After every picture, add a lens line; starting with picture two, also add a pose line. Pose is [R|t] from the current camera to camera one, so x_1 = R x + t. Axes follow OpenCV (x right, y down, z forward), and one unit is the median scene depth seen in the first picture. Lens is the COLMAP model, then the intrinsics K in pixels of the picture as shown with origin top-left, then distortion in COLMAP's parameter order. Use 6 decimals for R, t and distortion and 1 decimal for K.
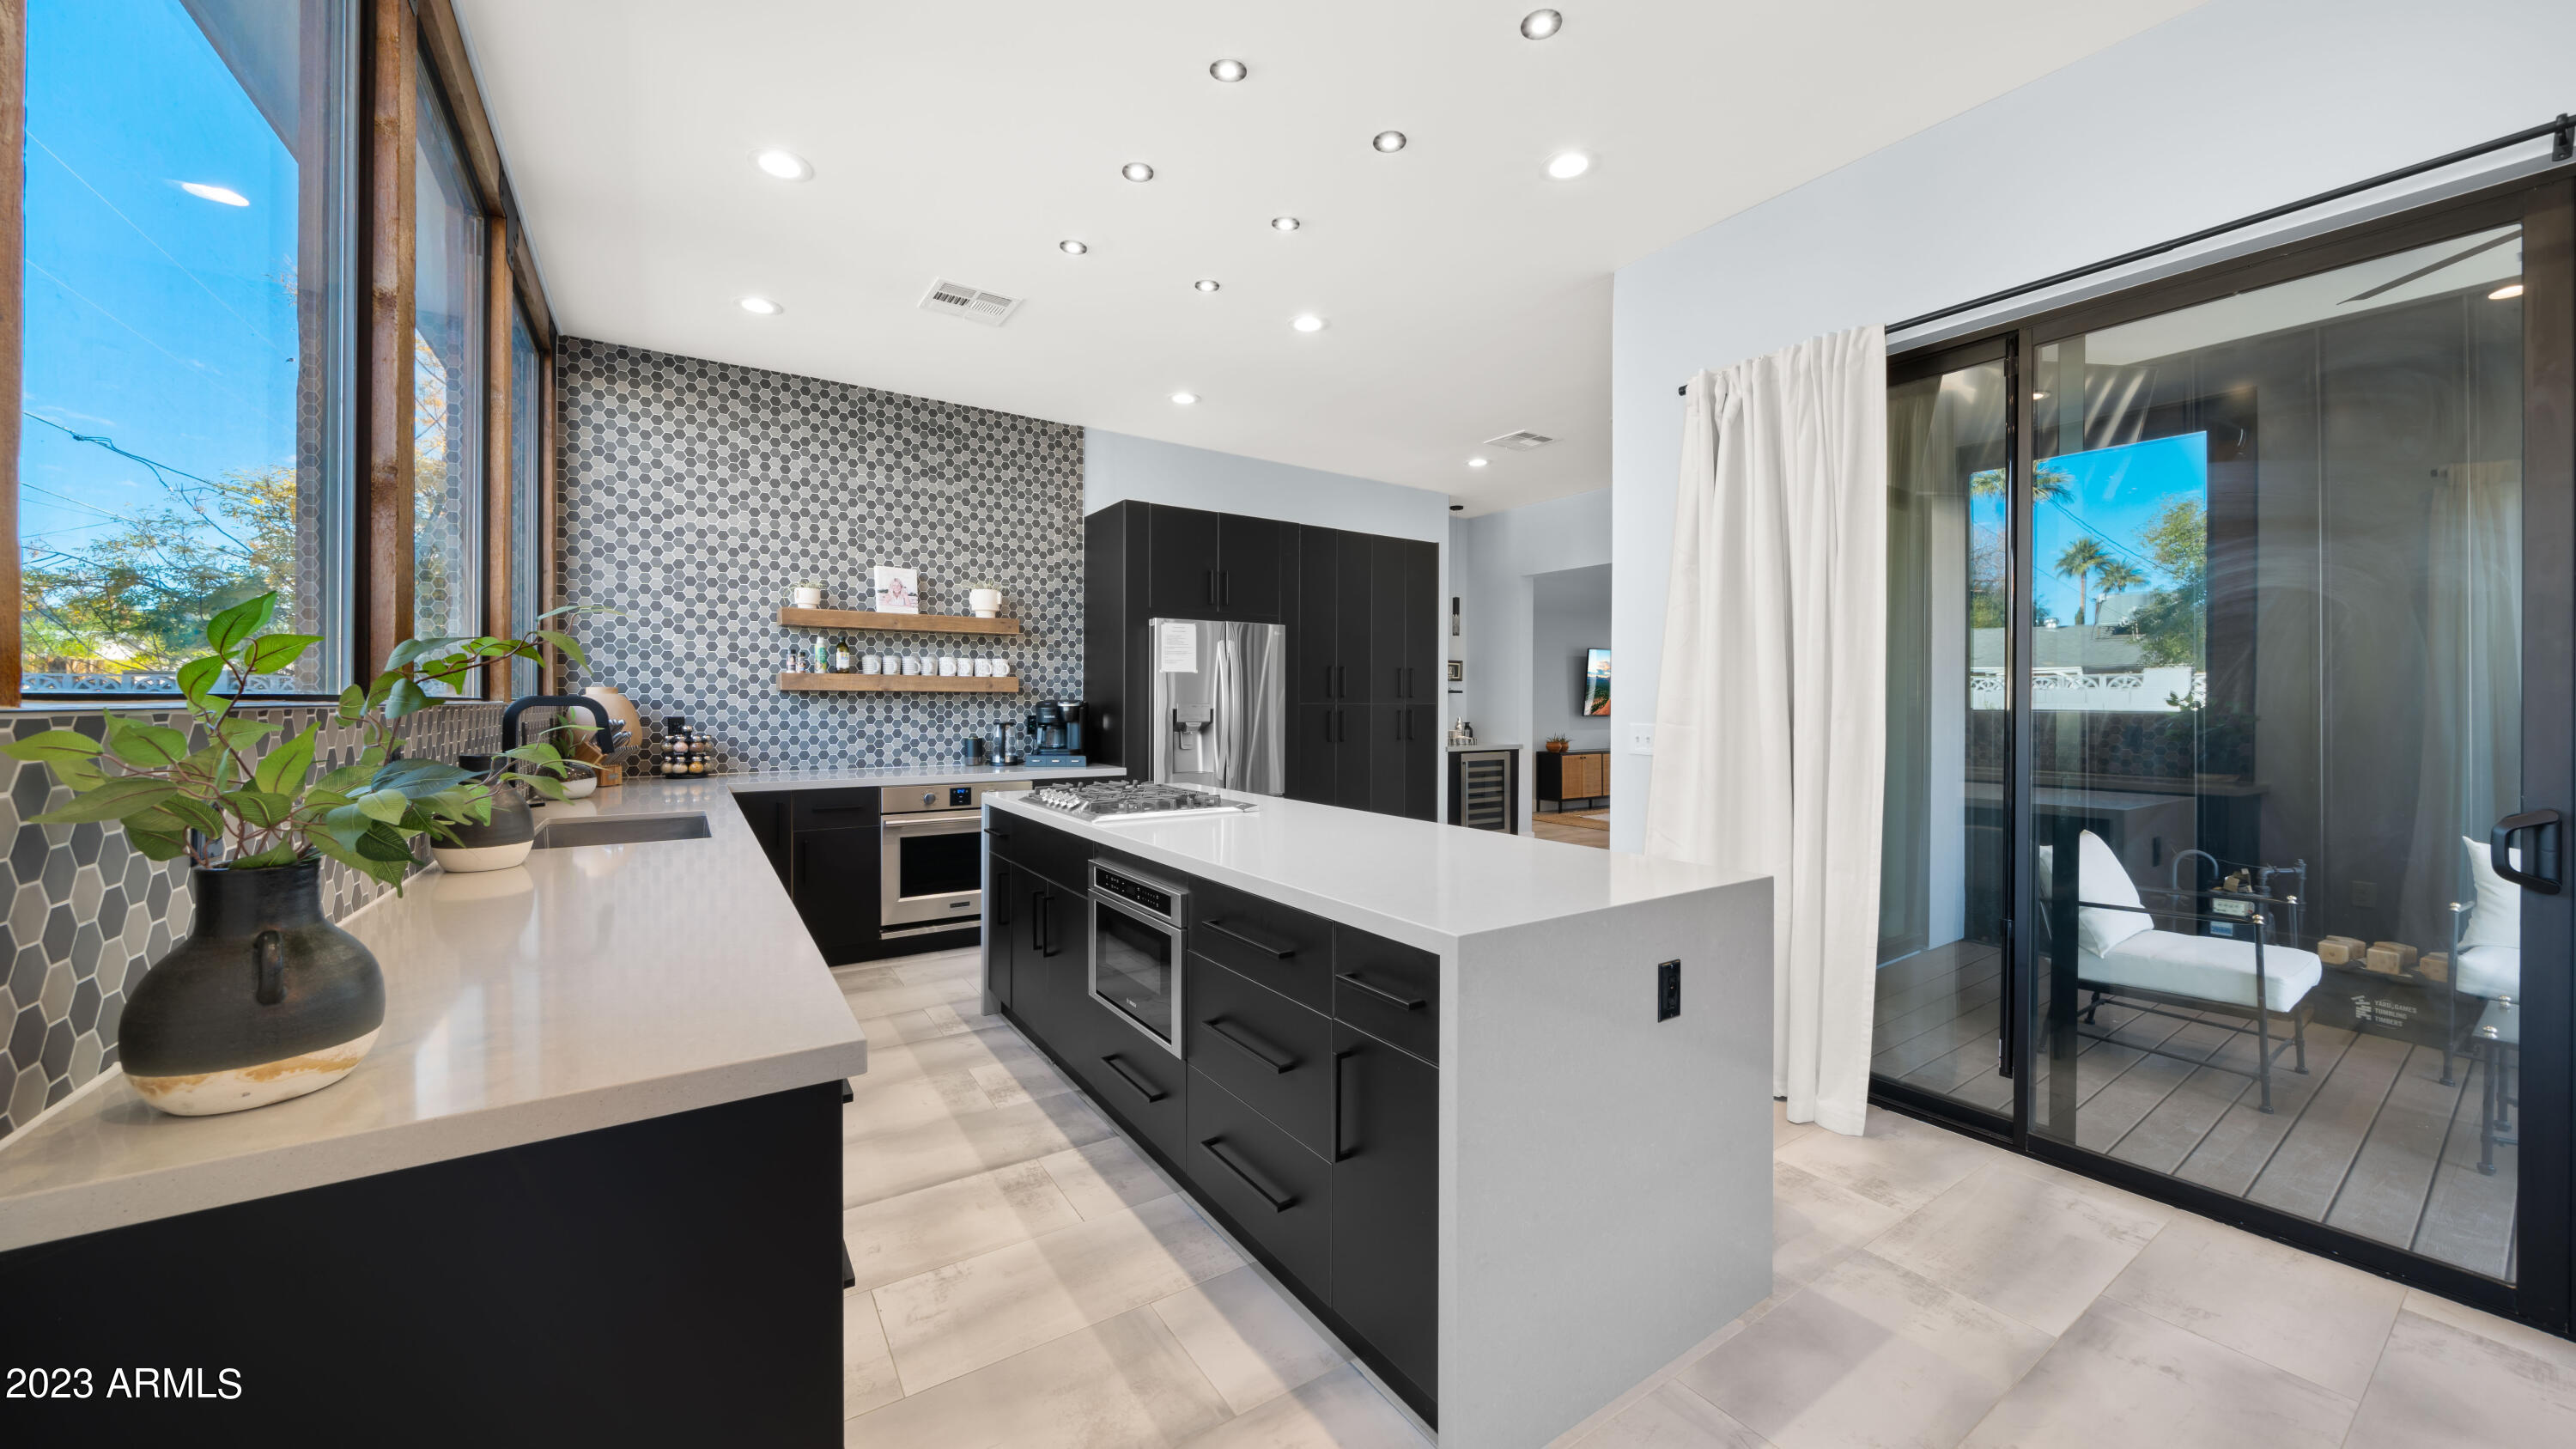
lens RADIAL K [[921.8, 0, 1291.1], [0, 921.8, 709.2], [0, 0, 1]] dist [-0.003116, -0.000223]
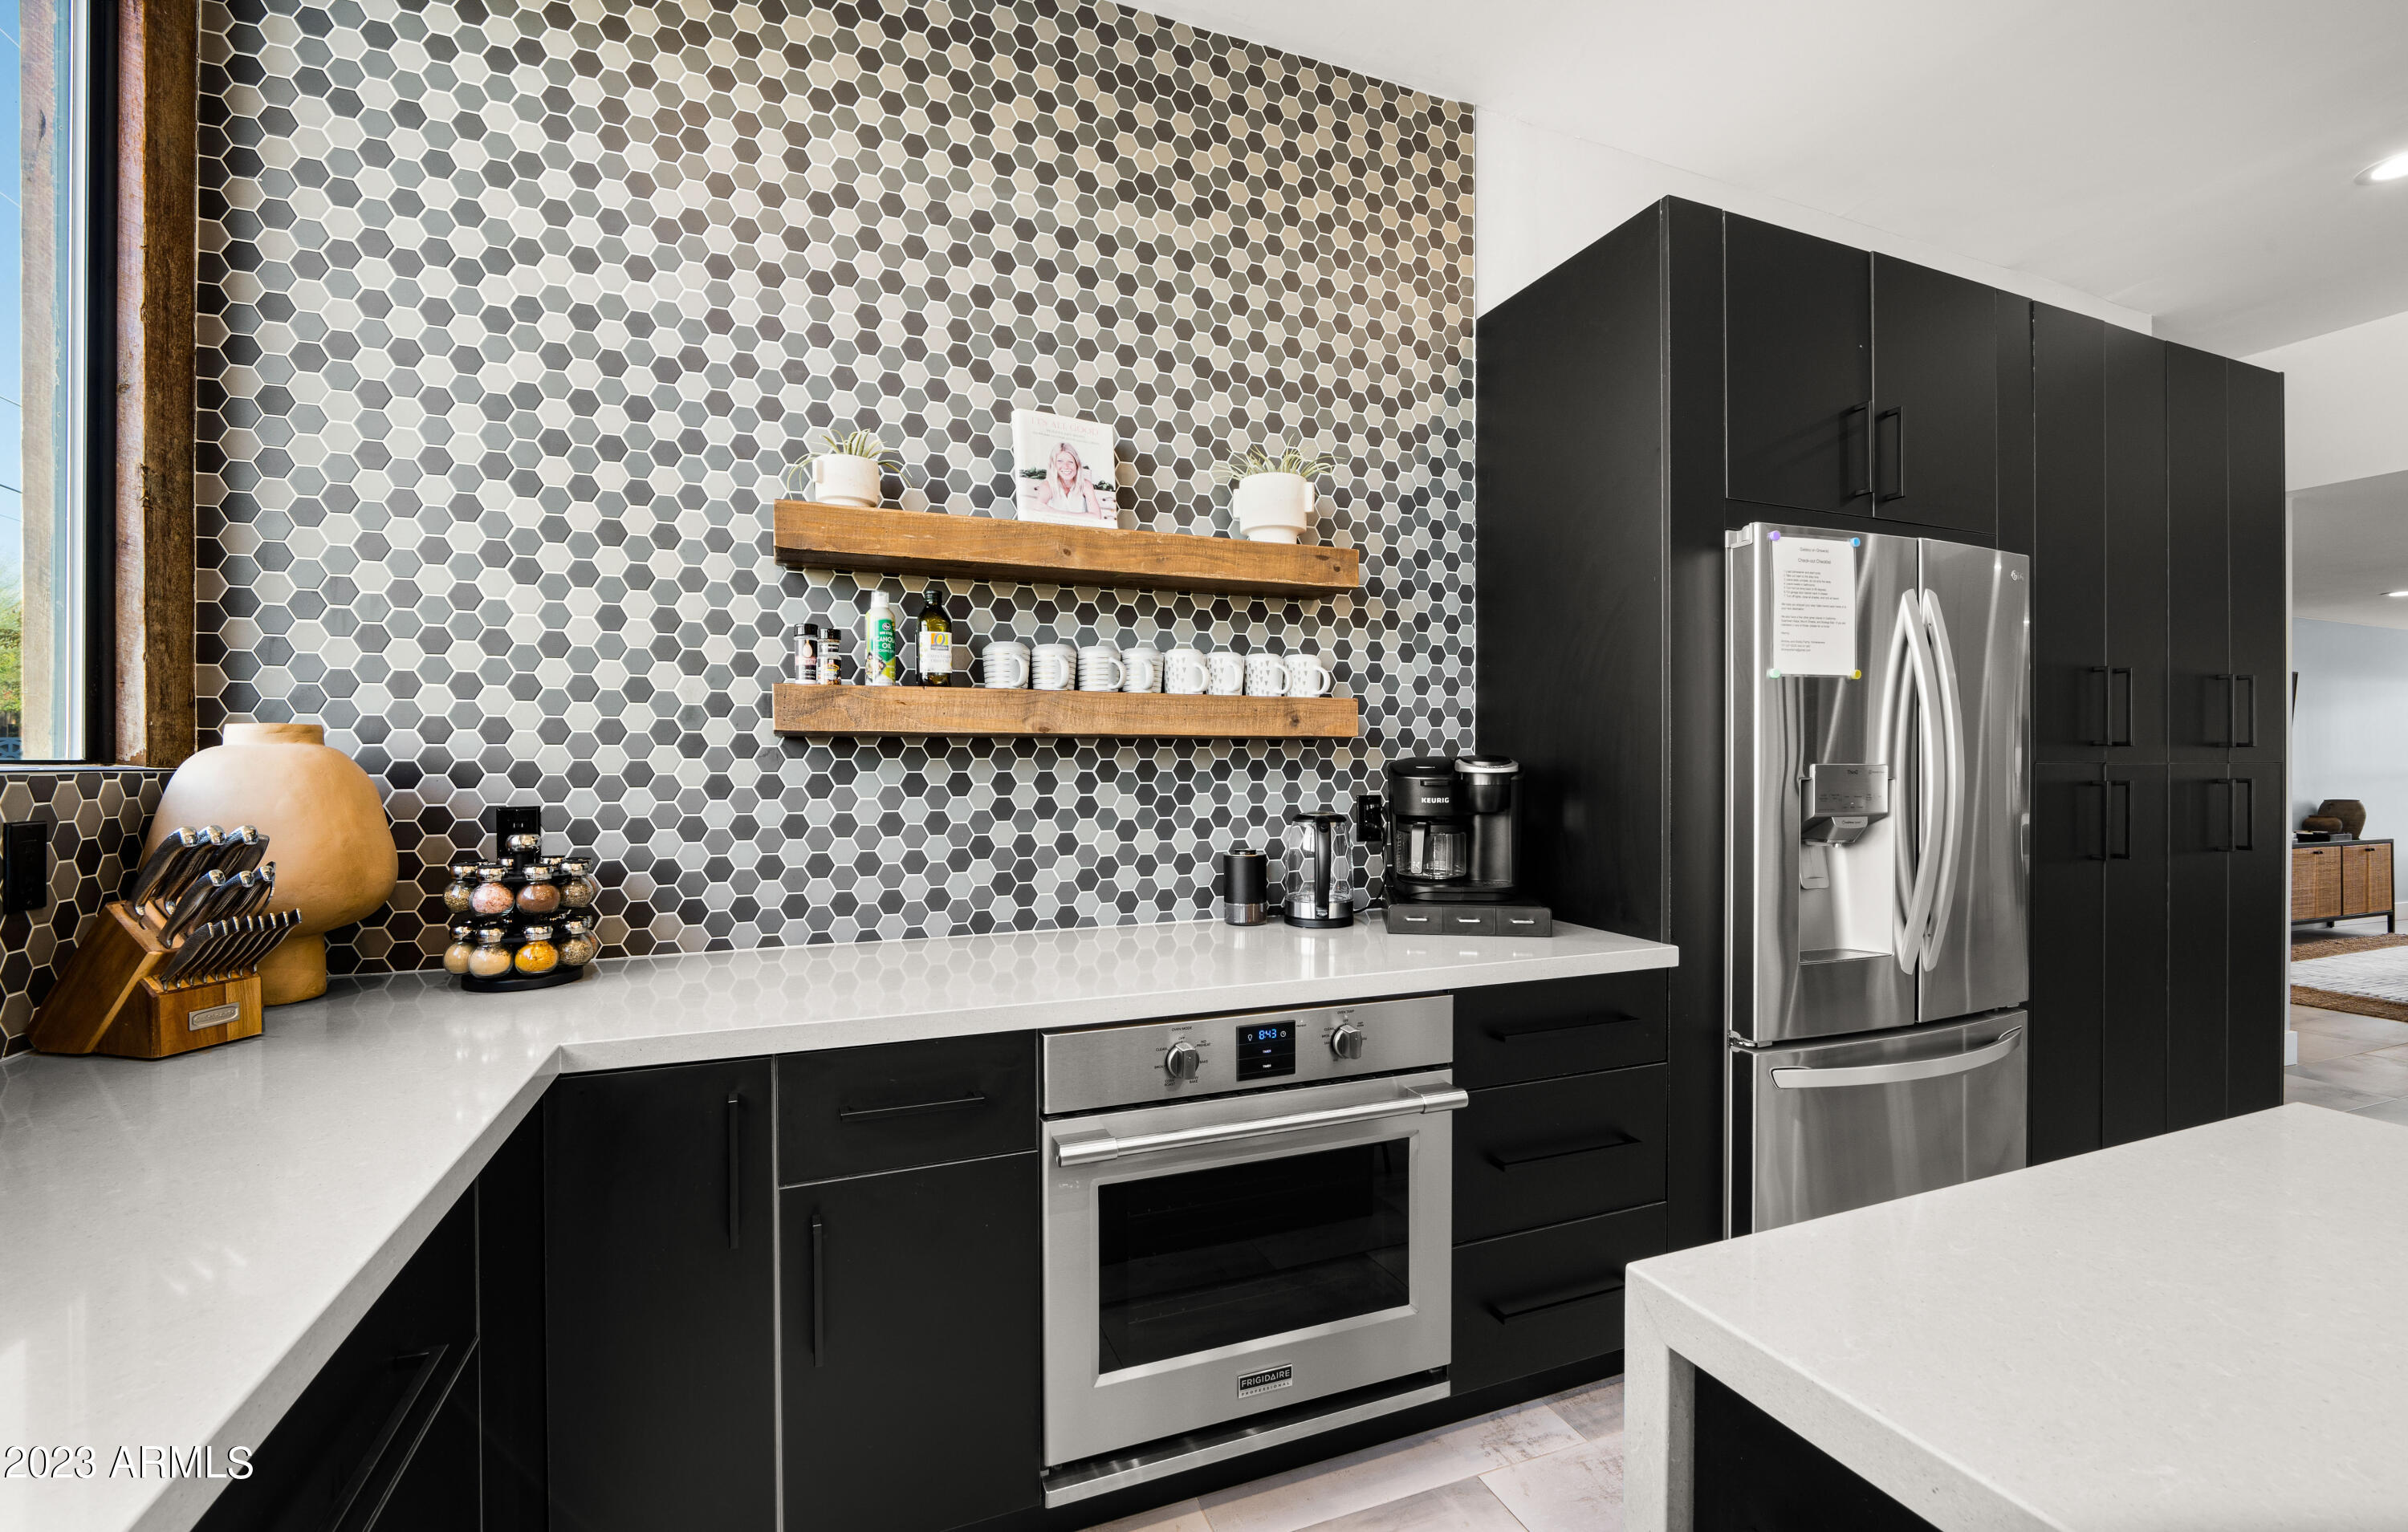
lens RADIAL K [[992.7, 0, 1205.7], [0, 992.7, 767.2], [0, 0, 1]] dist [-0.012608, 0.000140]
pose [[0.978301, -0.007307, -0.207061, -0.288721], [0.005608, 0.999946, -0.008791, -0.002475], [0.207114, 0.007439, 0.978289, 0.612772]]
